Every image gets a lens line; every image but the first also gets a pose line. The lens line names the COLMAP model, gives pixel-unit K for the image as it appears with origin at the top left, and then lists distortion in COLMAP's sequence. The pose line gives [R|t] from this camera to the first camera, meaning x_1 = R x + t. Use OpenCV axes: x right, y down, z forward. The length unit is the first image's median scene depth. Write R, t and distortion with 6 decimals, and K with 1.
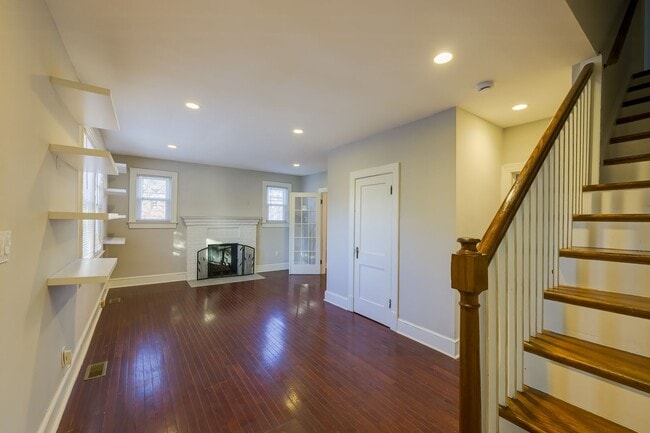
lens RADIAL K [[268.1, 0, 326.8], [0, 268.1, 218.1], [0, 0, 1]] dist [-0.000534, -0.000188]
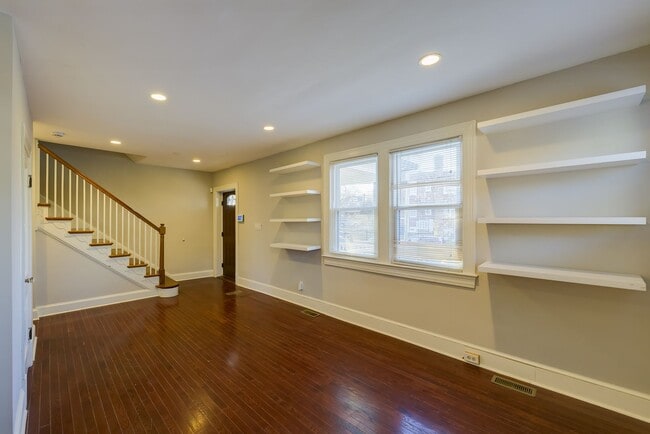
lens RADIAL K [[268.4, 0, 325.3], [0, 268.4, 220.8], [0, 0, 1]] dist [-0.000526, 0.000014]
pose [[-0.985004, -0.010487, -0.172210, -0.275217], [-0.009762, 0.999940, -0.005053, 0.000705], [0.172253, -0.003296, -0.985047, 1.108314]]
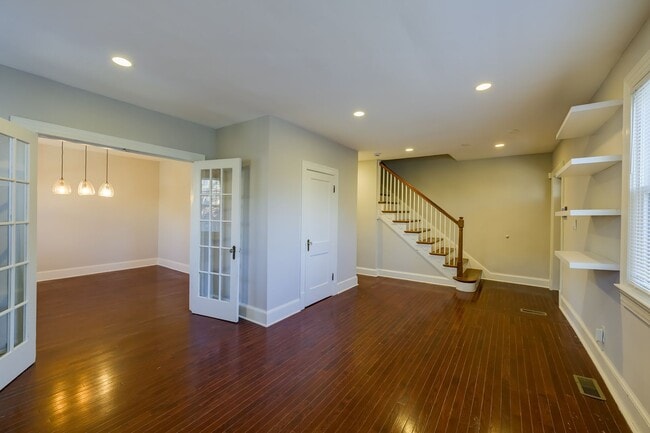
lens RADIAL K [[273.2, 0, 322.2], [0, 273.2, 213.1], [0, 0, 1]] dist [0.001536, 0.000269]
pose [[-0.349075, -0.016414, 0.936951, -0.581907], [-0.022139, 0.999712, 0.009265, 0.000287], [-0.936833, -0.017509, -0.349338, 0.901036]]
